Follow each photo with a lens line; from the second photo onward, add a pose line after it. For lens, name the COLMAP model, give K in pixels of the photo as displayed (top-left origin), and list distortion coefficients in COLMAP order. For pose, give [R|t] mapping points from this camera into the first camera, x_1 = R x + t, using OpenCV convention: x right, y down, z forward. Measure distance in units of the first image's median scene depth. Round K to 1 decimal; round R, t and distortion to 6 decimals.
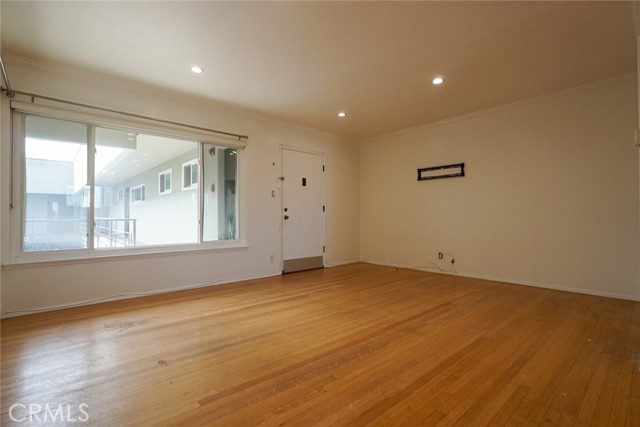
lens RADIAL K [[304.5, 0, 320.0], [0, 304.5, 213.5], [0, 0, 1]] dist [-0.003939, 0.001323]
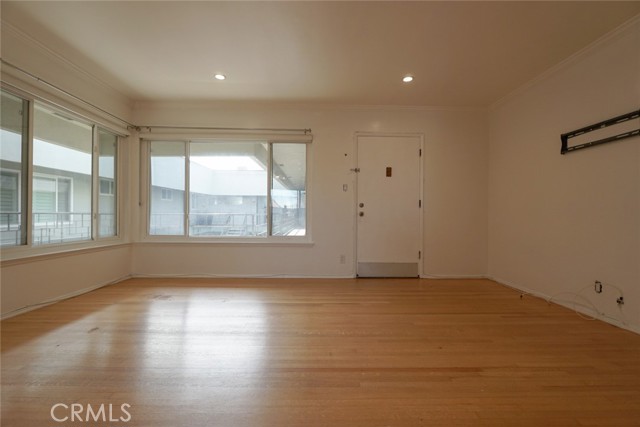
lens RADIAL K [[304.5, 0, 320.0], [0, 304.5, 213.5], [0, 0, 1]] dist [-0.003939, 0.001323]
pose [[0.756929, 0.008519, -0.653442, 0.532432], [-0.003361, 0.999953, 0.009143, 0.005320], [0.653489, -0.004724, 0.756922, 0.370402]]
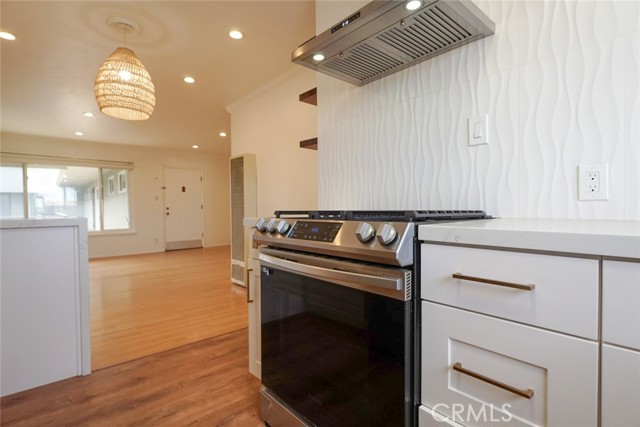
lens RADIAL K [[313.9, 0, 320.1], [0, 313.9, 215.2], [0, 0, 1]] dist [-0.002424, 0.000198]
pose [[0.999813, -0.007998, -0.017634, 0.961021], [0.008676, 0.999213, 0.038712, -0.047577], [0.017310, -0.038858, 0.999095, -0.772312]]
